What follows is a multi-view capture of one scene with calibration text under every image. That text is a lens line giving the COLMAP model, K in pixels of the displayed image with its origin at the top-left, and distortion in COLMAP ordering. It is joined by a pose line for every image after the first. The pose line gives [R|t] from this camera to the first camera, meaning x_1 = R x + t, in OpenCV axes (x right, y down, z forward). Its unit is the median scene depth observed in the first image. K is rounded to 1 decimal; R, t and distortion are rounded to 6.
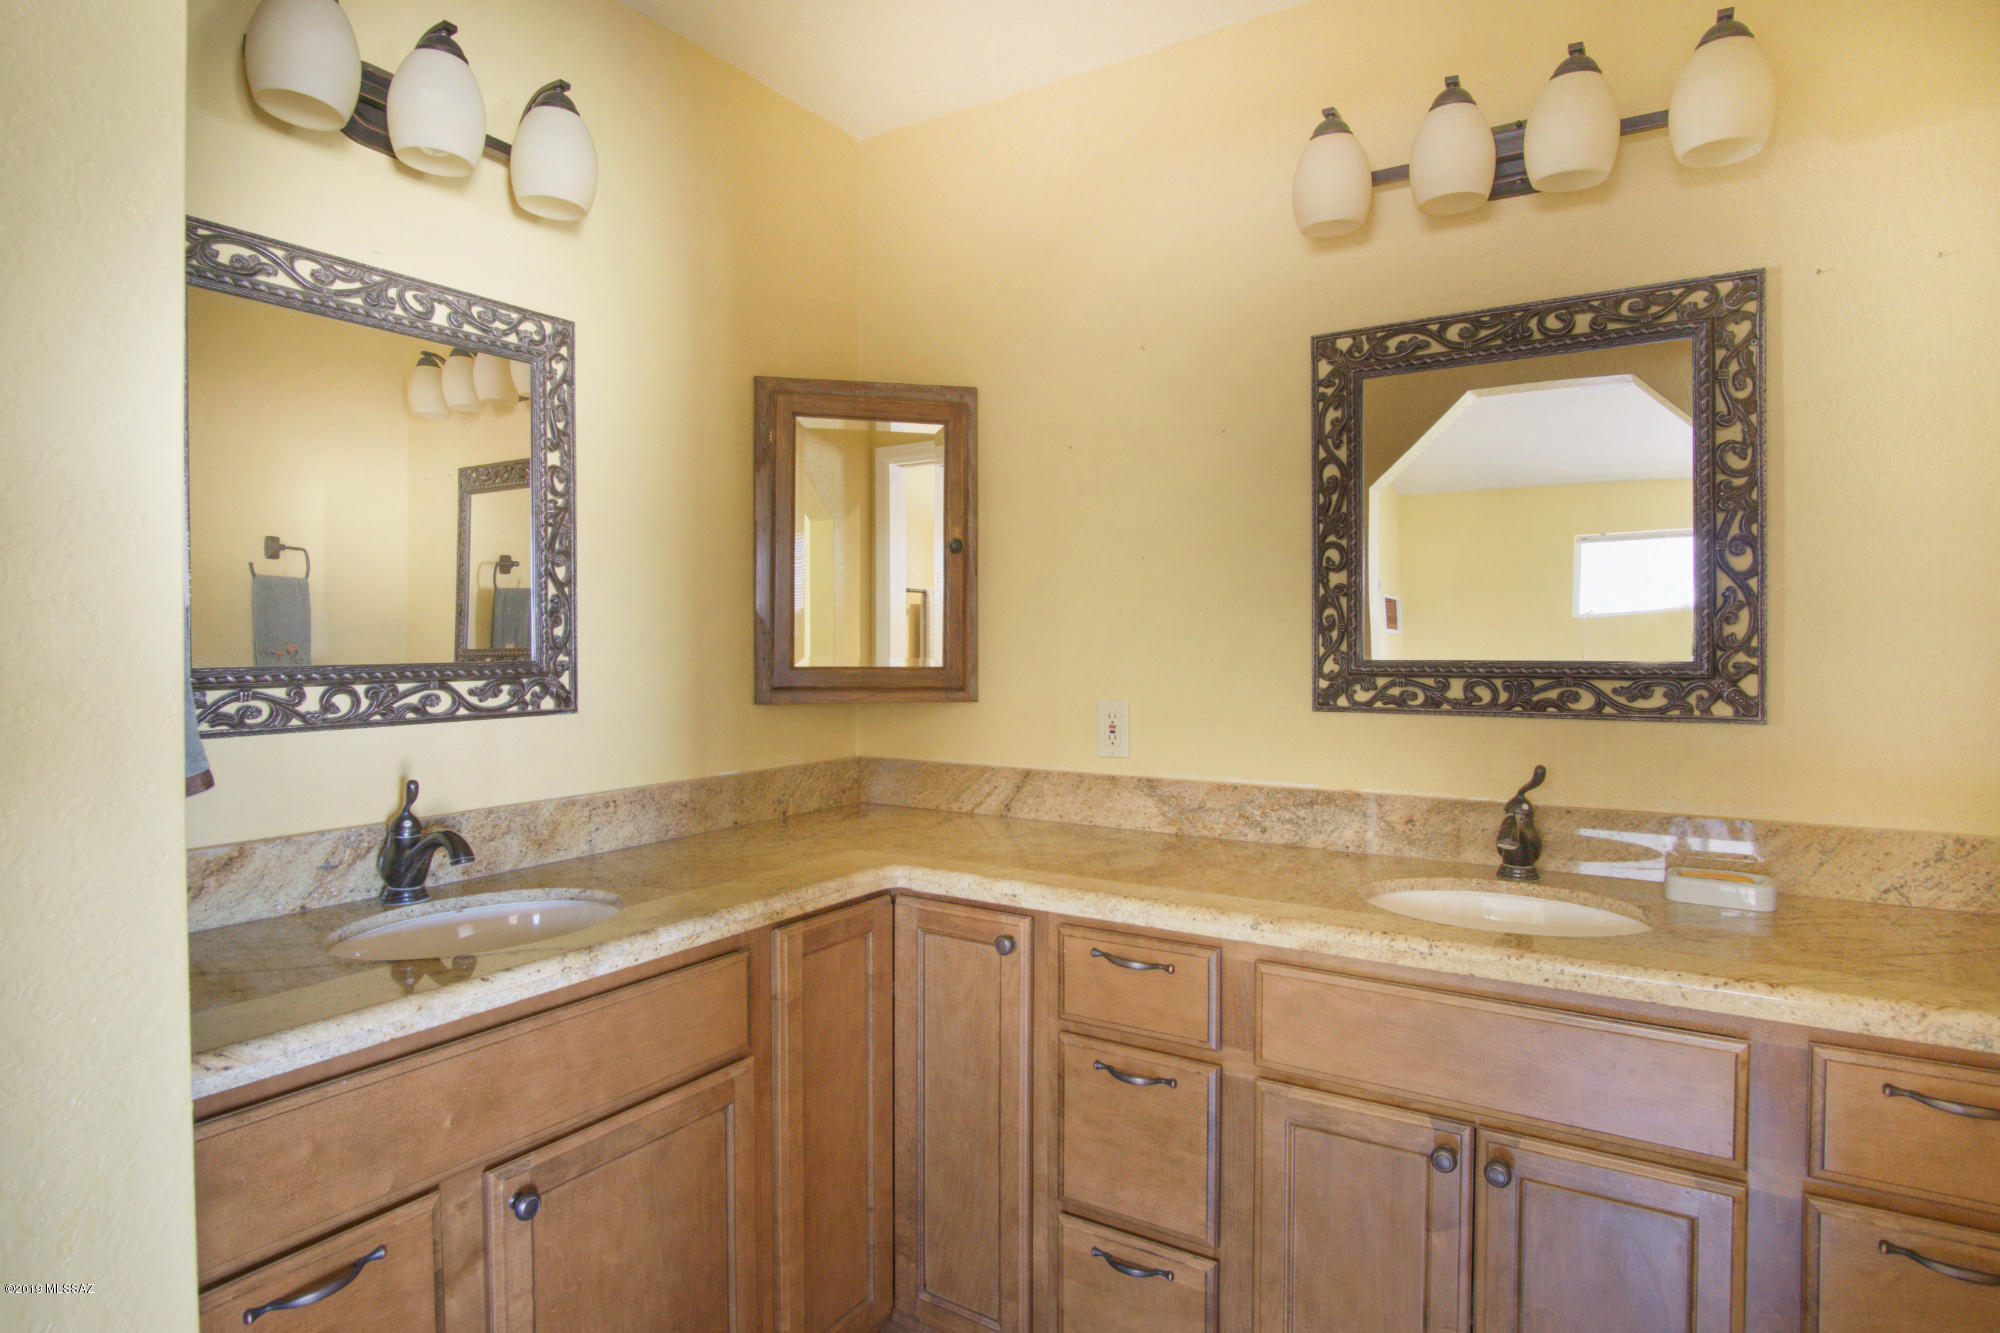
lens RADIAL K [[1067.4, 0, 998.9], [0, 1067.4, 655.5], [0, 0, 1]] dist [-0.035229, 0.010047]
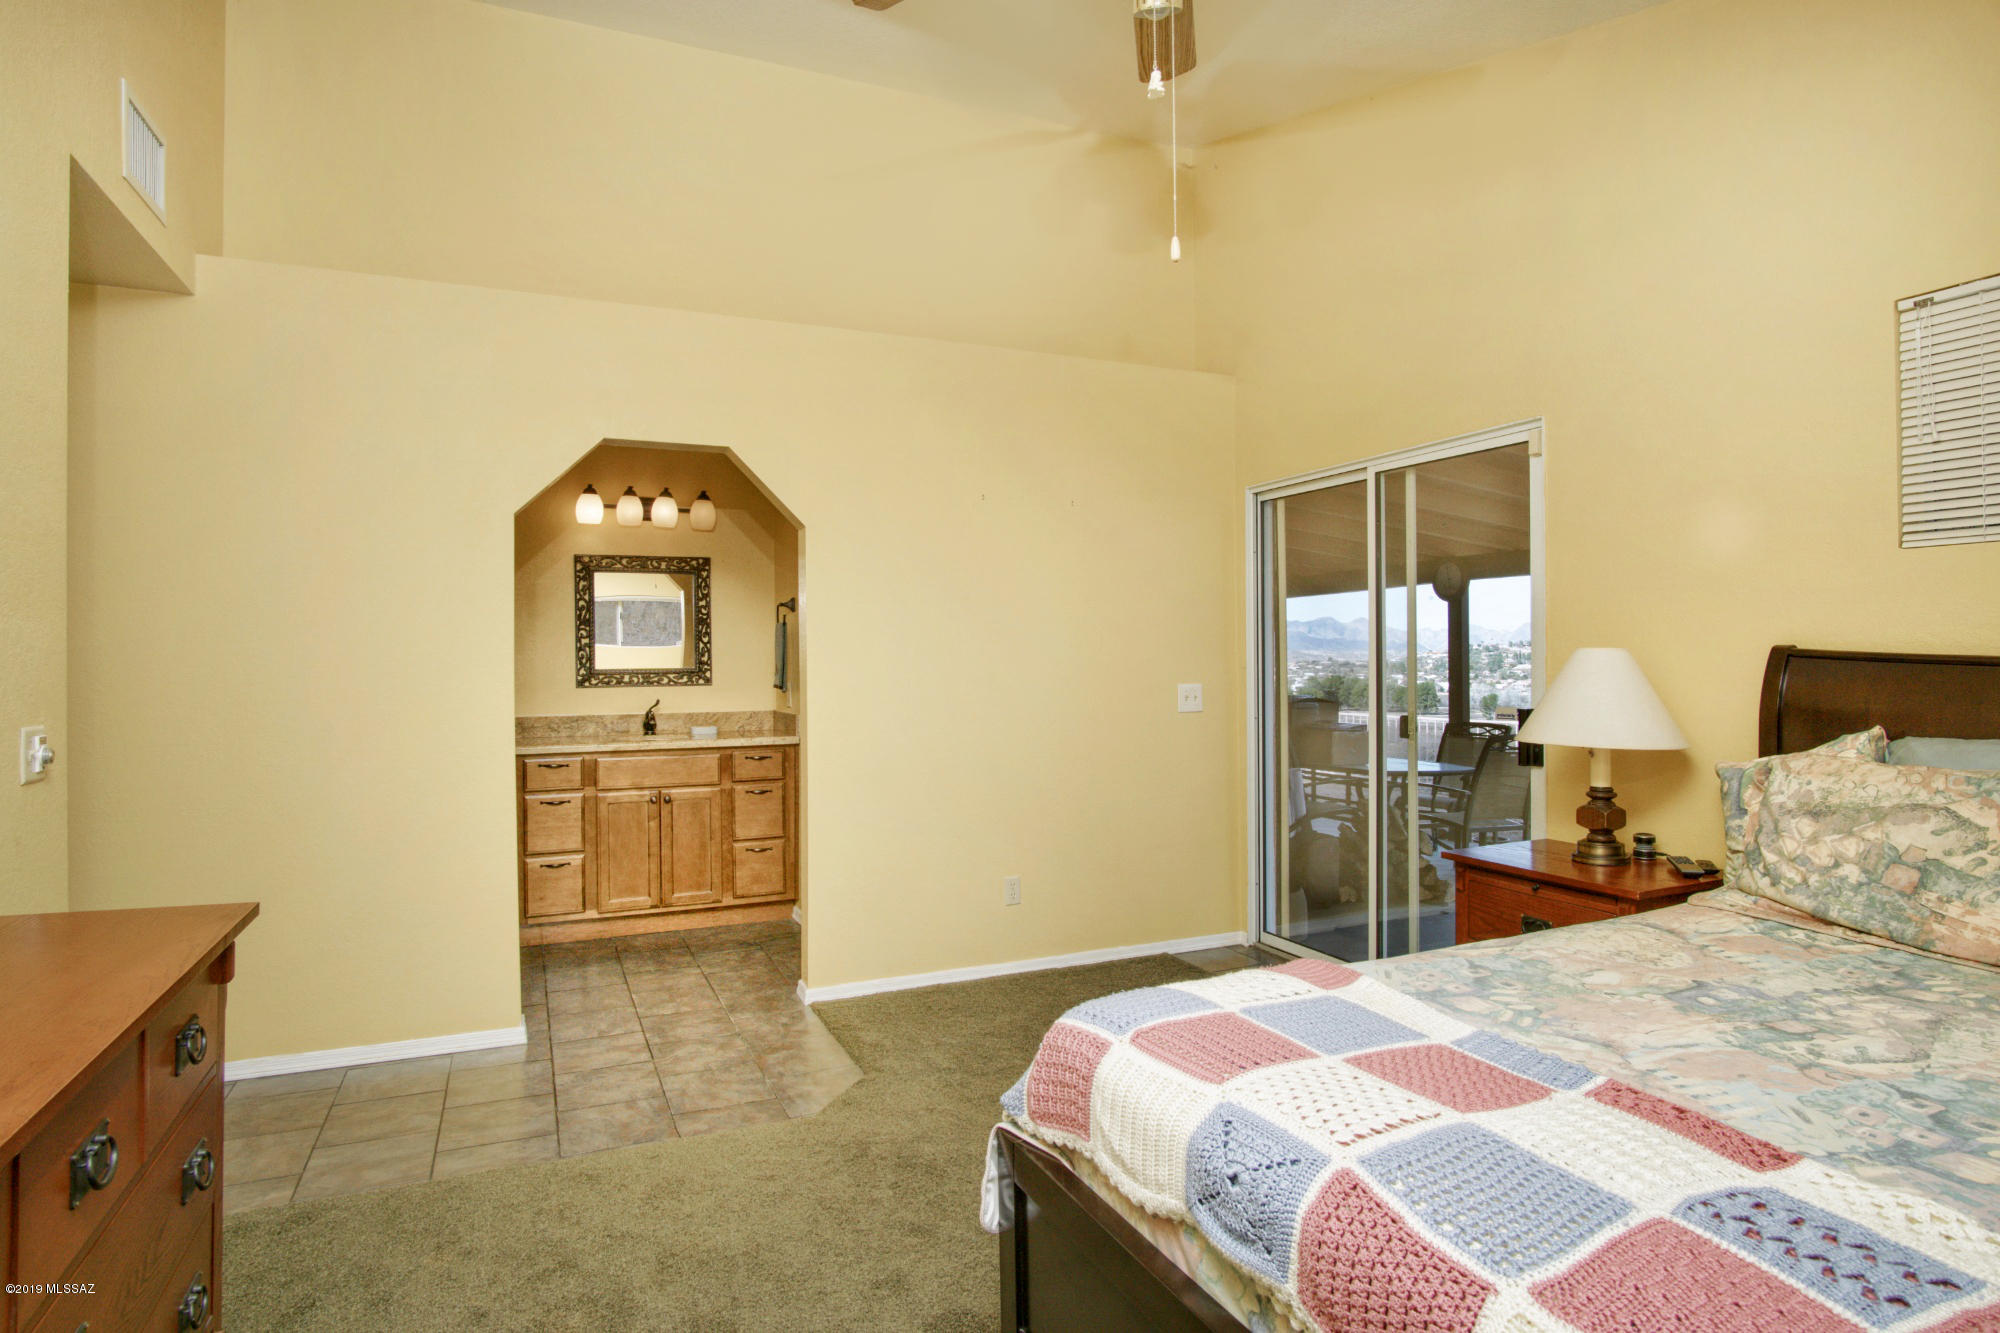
lens RADIAL K [[1067.4, 0, 998.9], [0, 1067.4, 655.5], [0, 0, 1]] dist [-0.035229, 0.010047]
pose [[0.552311, -0.000667, 0.833638, -1.642819], [0.020091, 0.999720, -0.012511, 0.027597], [-0.833396, 0.023658, 0.552170, -1.704145]]
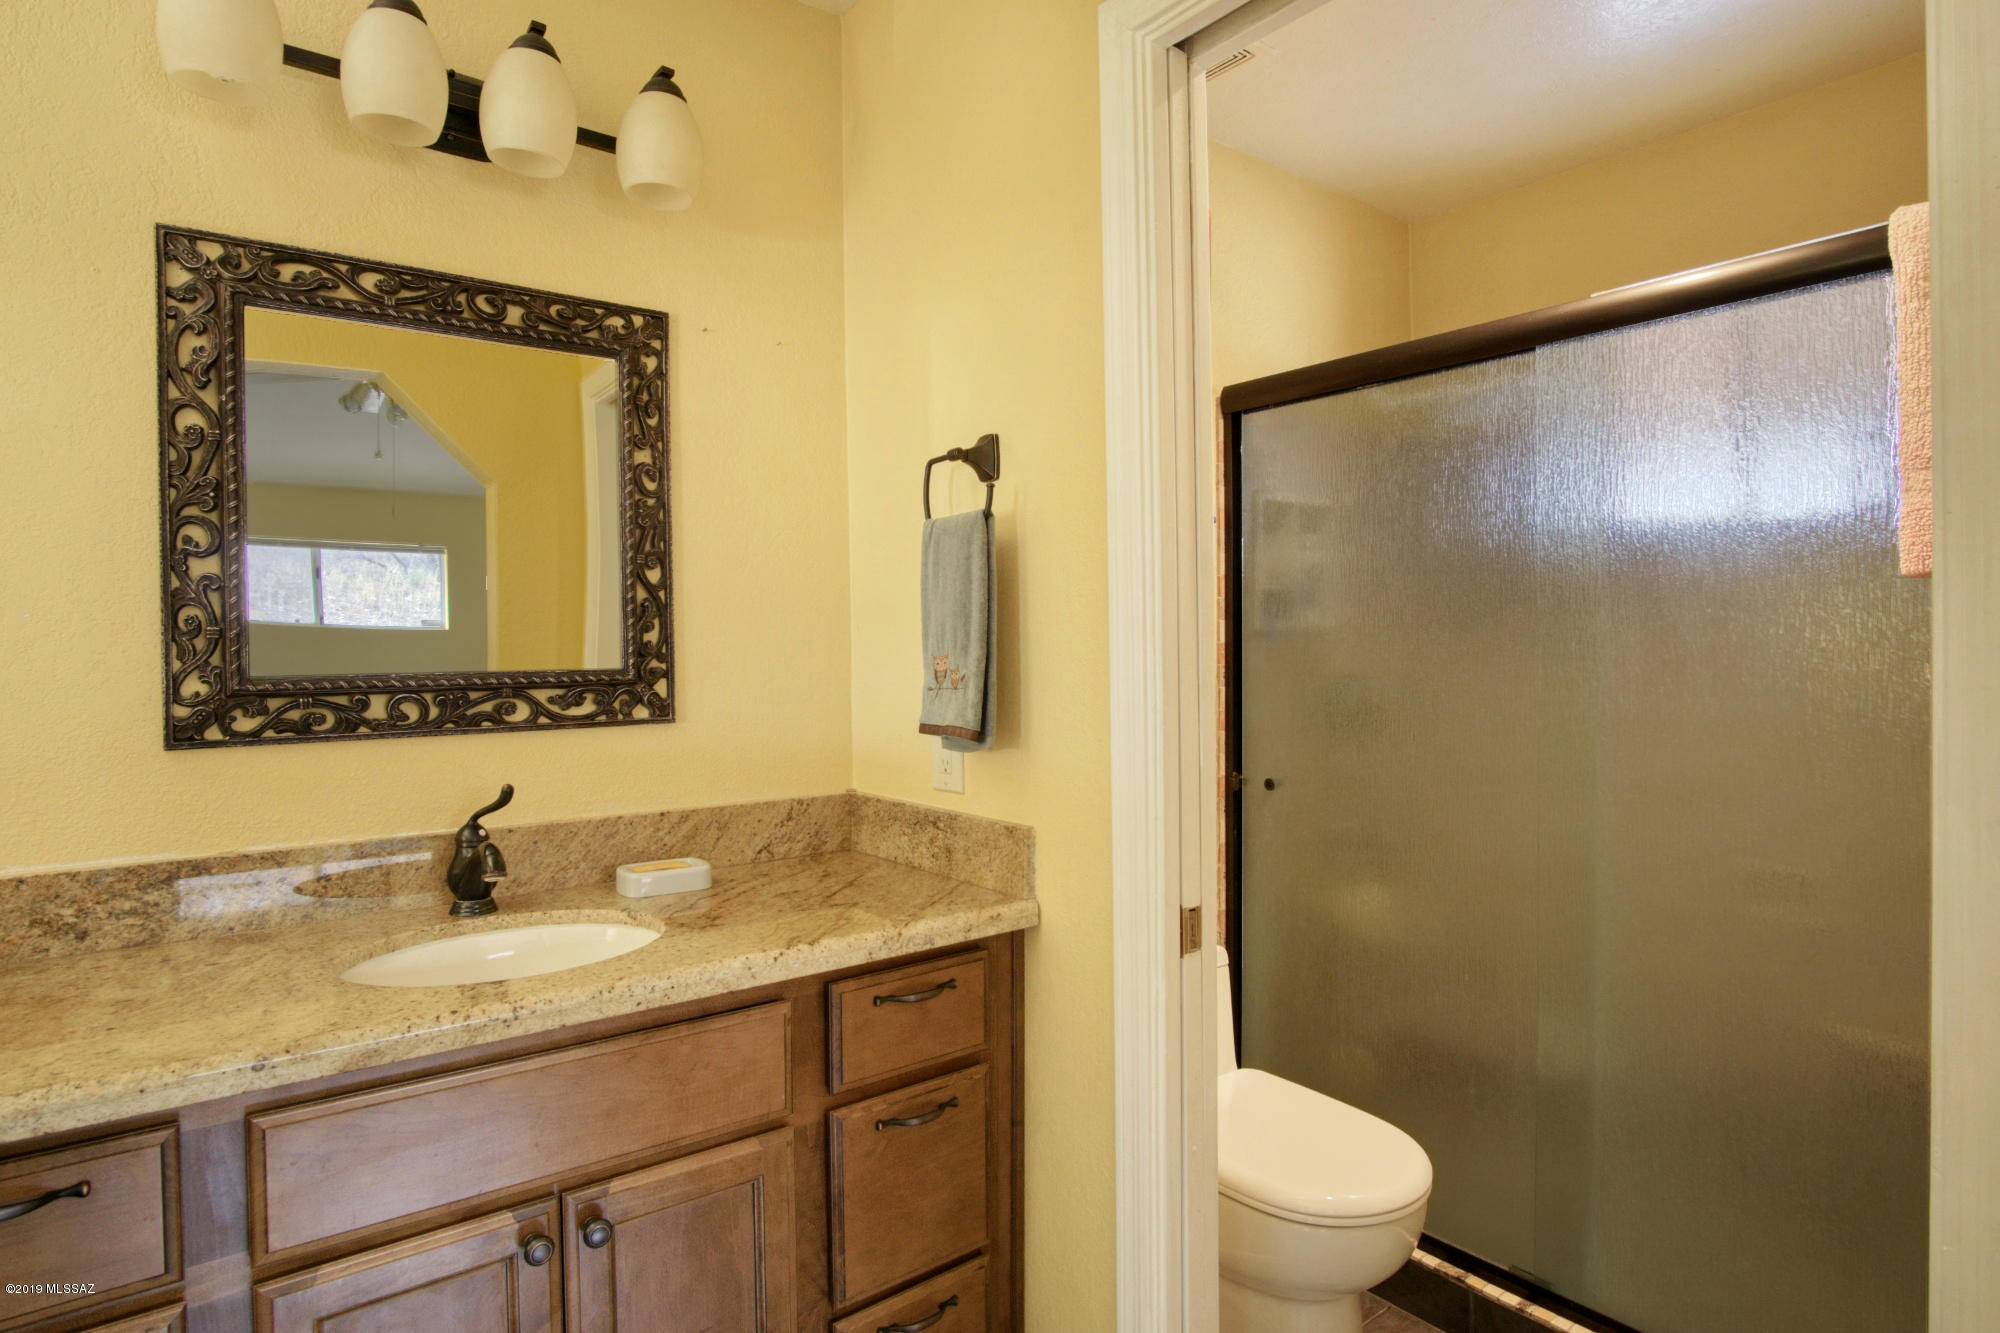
lens RADIAL K [[1067.4, 0, 998.9], [0, 1067.4, 655.5], [0, 0, 1]] dist [-0.035229, 0.010047]
pose [[0.343104, -0.011048, 0.939233, -0.198044], [0.021398, 0.999763, 0.003943, -0.002607], [-0.939054, 0.018745, 0.343259, 0.270626]]
